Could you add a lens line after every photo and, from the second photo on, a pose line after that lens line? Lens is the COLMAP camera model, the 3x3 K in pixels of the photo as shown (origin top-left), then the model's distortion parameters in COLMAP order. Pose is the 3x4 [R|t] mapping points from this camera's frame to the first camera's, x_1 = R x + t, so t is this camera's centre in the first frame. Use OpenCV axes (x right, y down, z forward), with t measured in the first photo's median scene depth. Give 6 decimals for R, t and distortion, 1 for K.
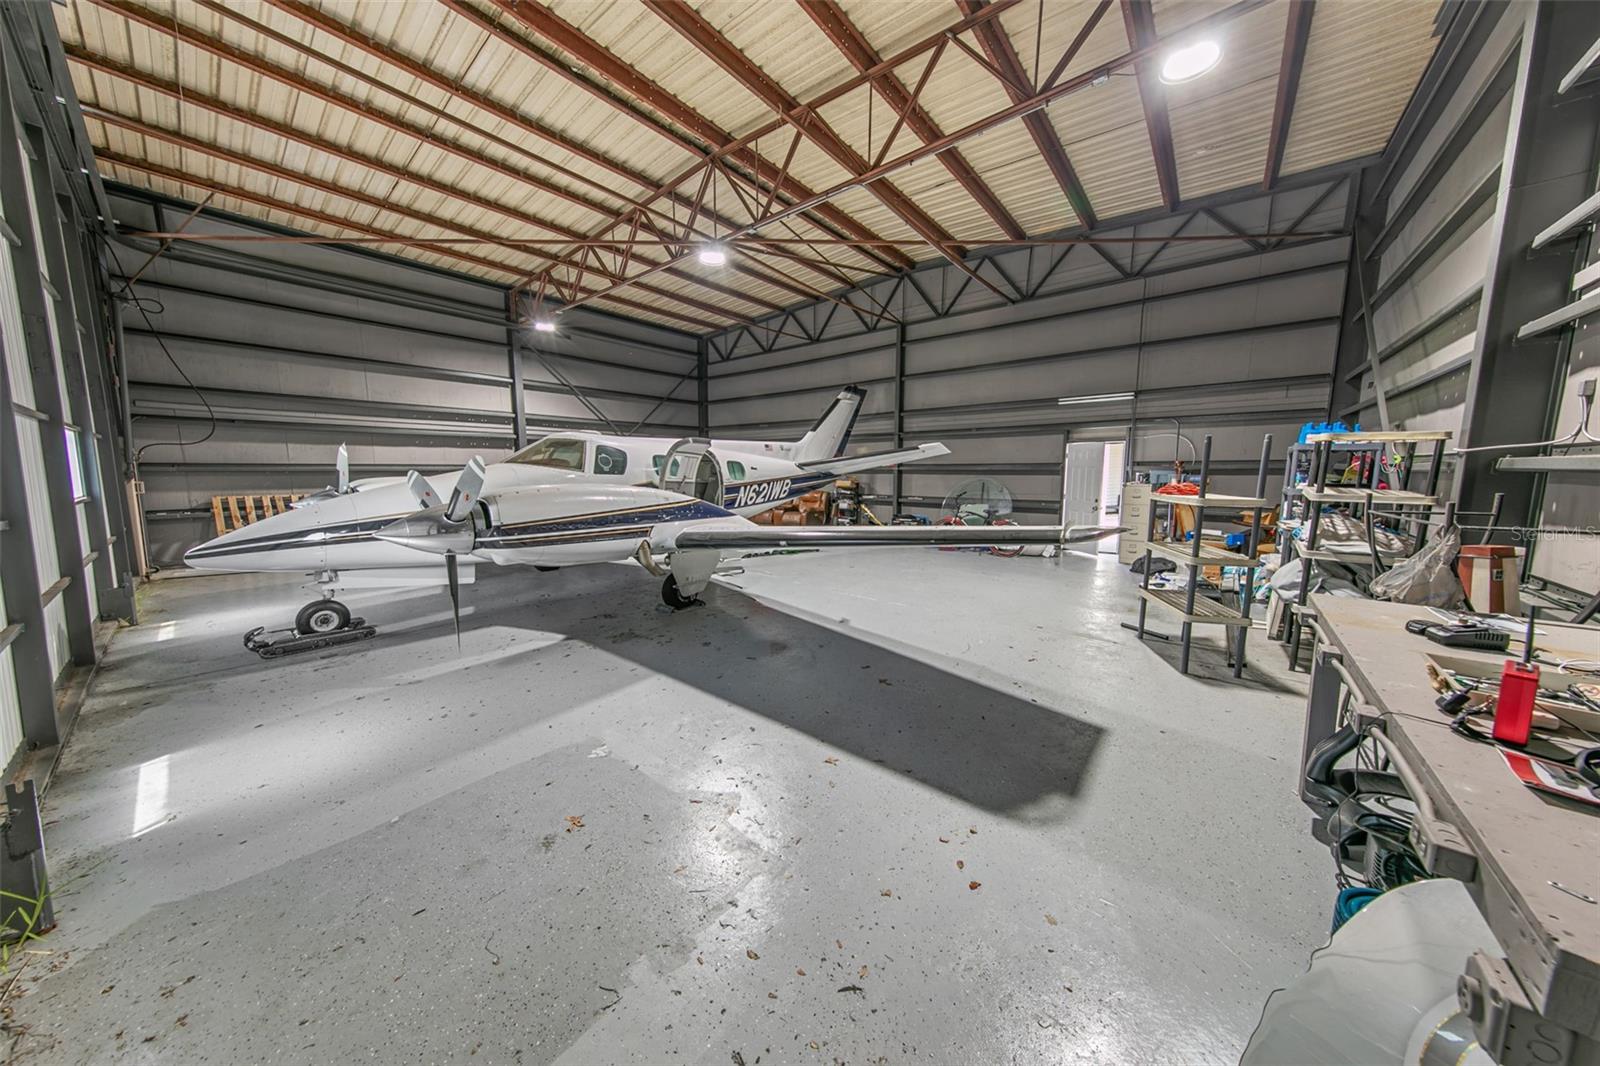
lens RADIAL K [[499.7, 0, 801.7], [0, 499.7, 525.6], [0, 0, 1]] dist [0.000692, 0.000068]
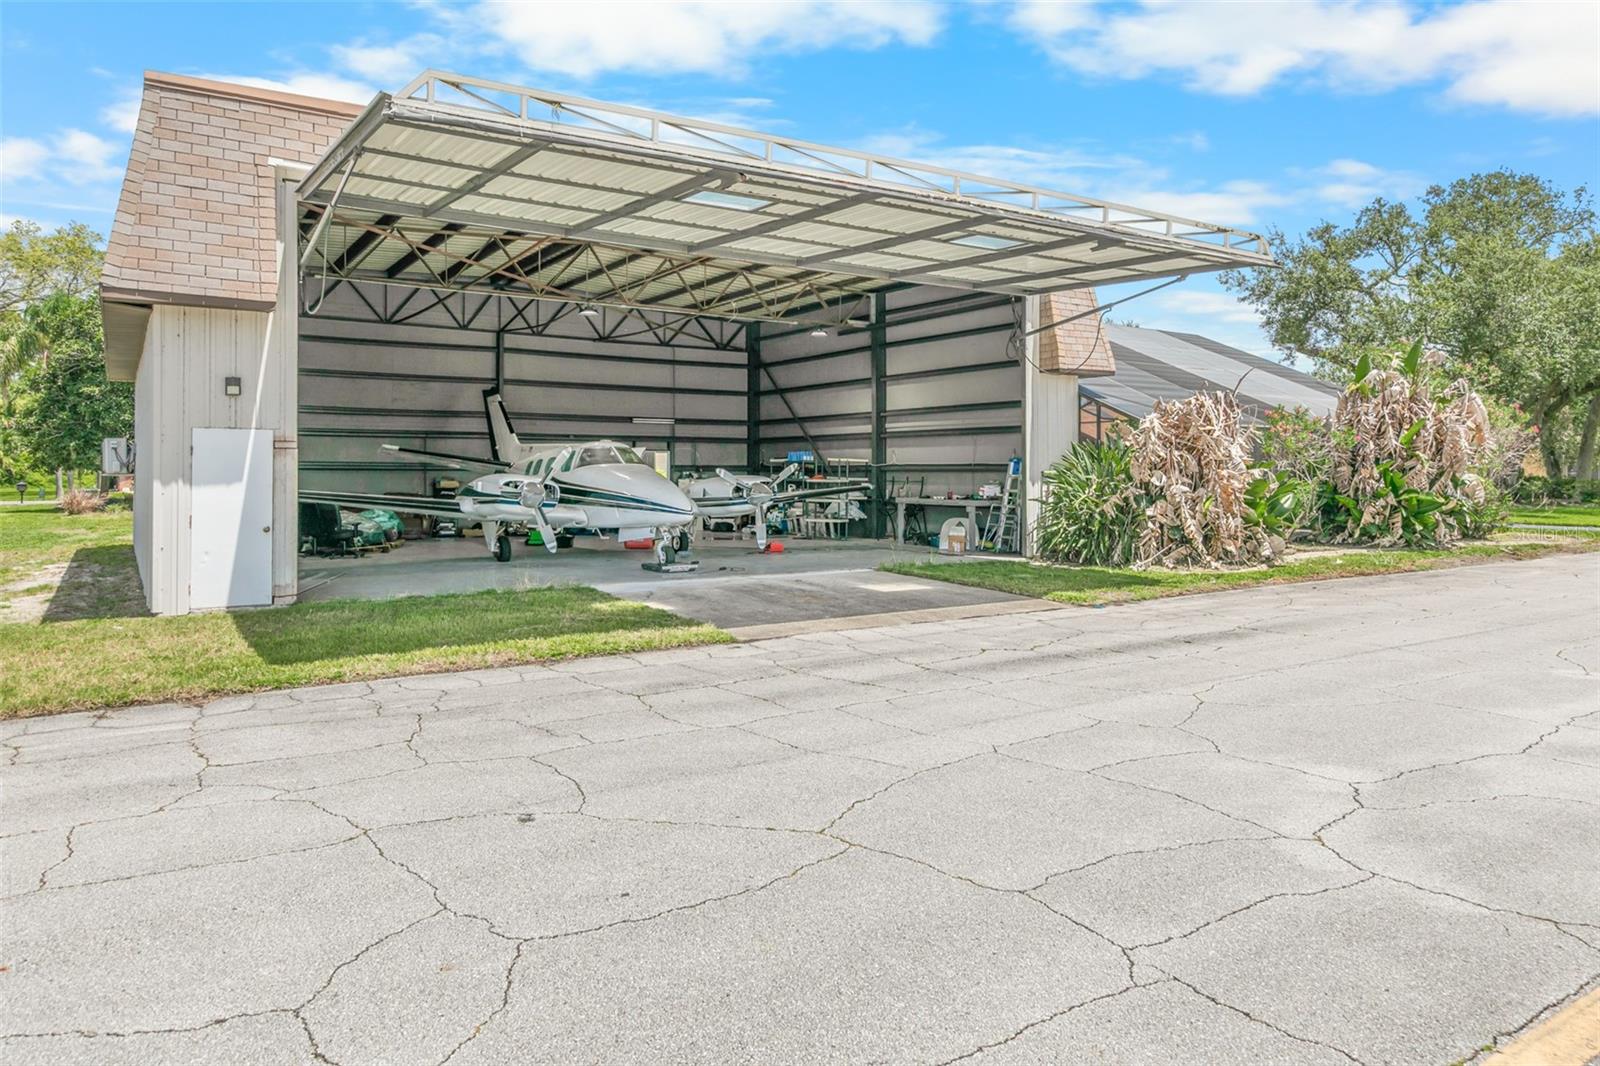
lens RADIAL K [[1020.5, 0, 797.2], [0, 1020.5, 510.4], [0, 0, 1]] dist [-0.001482, -0.000555]
pose [[0.295818, -0.028001, 0.954834, -2.227739], [0.096135, 0.995368, -0.000594, 0.049175], [-0.950395, 0.091969, 0.297139, -0.271060]]
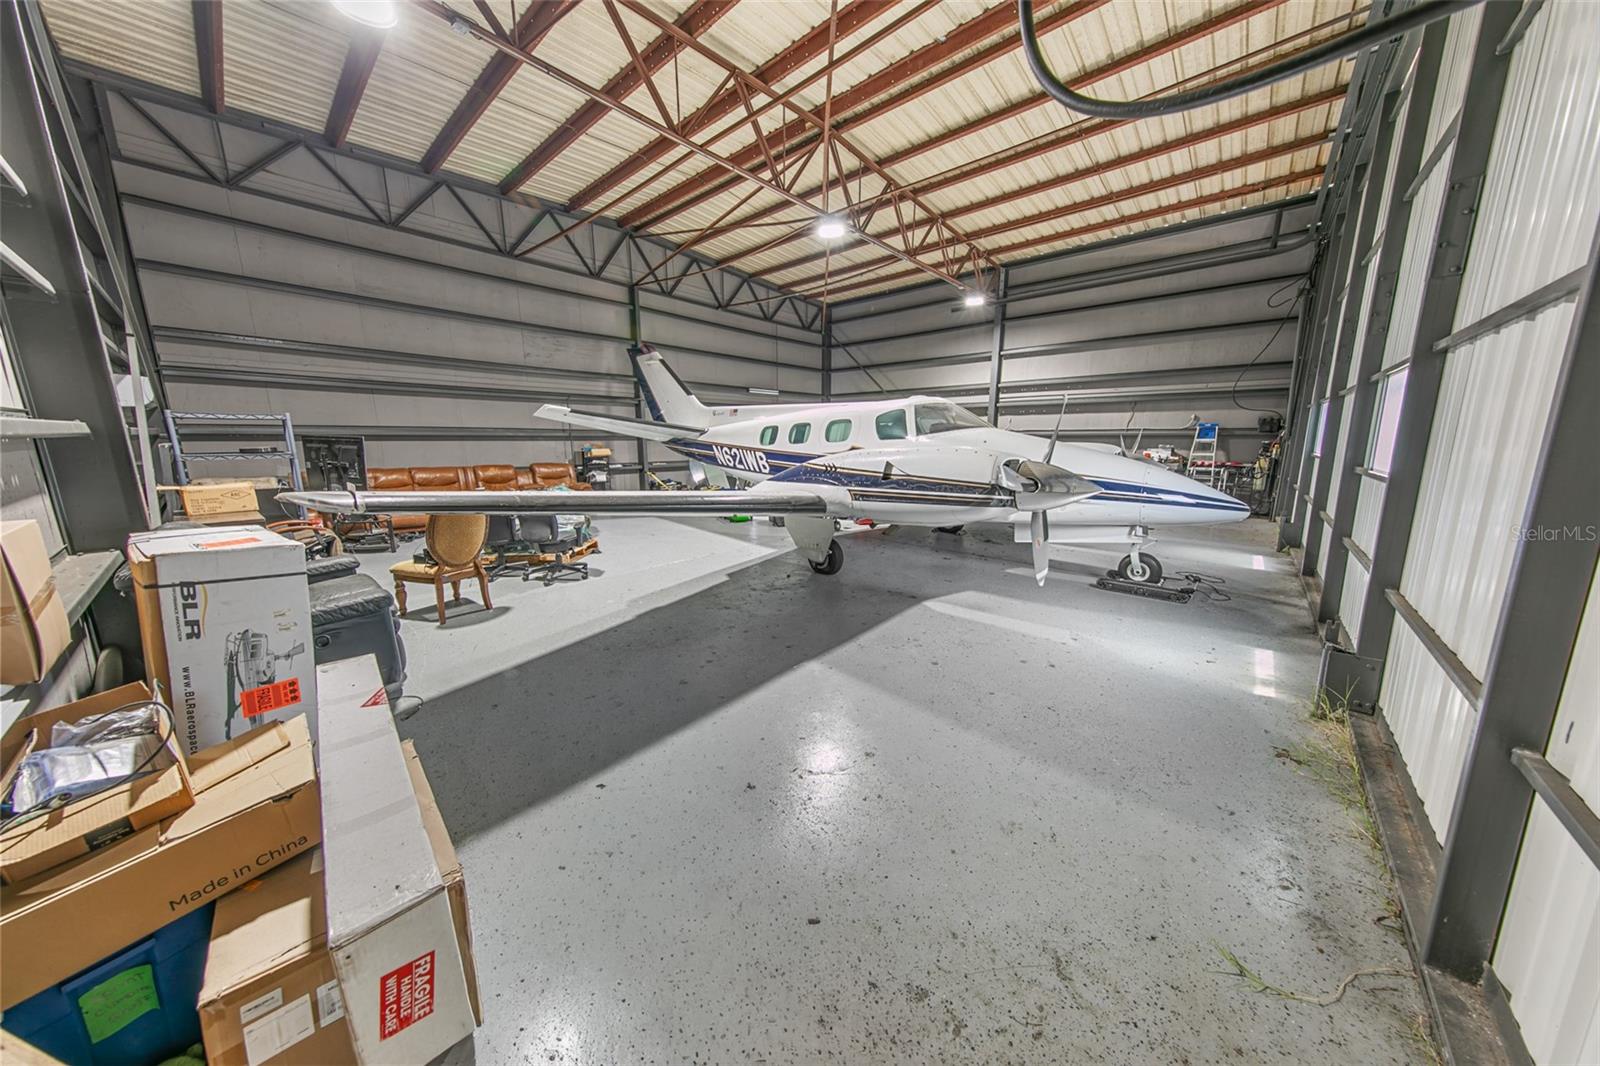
lens RADIAL K [[499.7, 0, 801.7], [0, 499.7, 525.6], [0, 0, 1]] dist [0.000692, 0.000068]
pose [[0.028567, -0.173439, 0.984430, -1.096423], [0.111761, 0.979211, 0.169276, -0.096259], [-0.993324, 0.105185, 0.047357, 0.892359]]
